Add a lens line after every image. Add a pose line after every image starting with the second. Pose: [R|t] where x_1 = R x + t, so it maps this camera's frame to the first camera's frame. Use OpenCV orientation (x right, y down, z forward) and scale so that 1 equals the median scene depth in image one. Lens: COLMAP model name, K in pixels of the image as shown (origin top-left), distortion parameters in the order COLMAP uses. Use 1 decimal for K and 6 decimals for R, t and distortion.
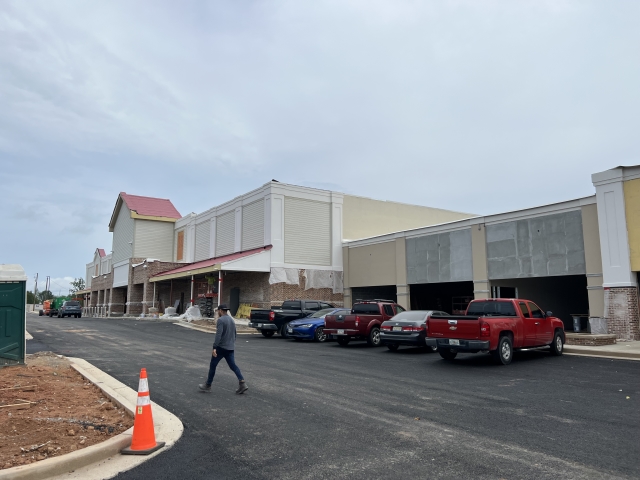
lens RADIAL K [[484.1, 0, 321.6], [0, 484.1, 240.4], [0, 0, 1]] dist [0.048800, -0.049142]
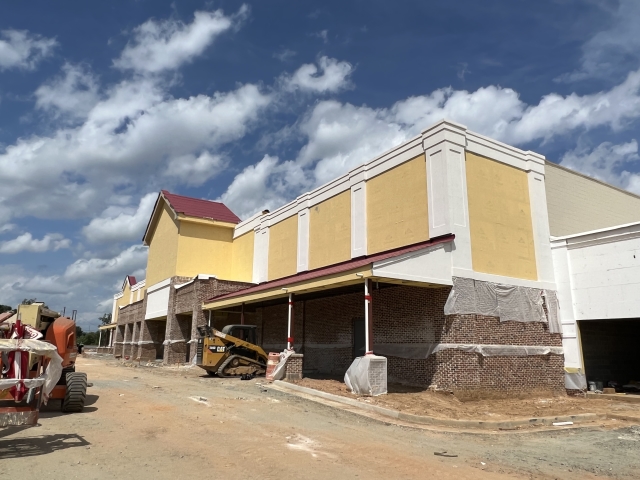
lens RADIAL K [[475.6, 0, 318.0], [0, 475.6, 239.2], [0, 0, 1]] dist [0.001505, -0.000222]
pose [[0.998751, 0.003387, -0.049845, -0.160353], [-0.007715, 0.996188, -0.086892, 0.043594], [0.049360, 0.087168, 0.994970, 0.349126]]
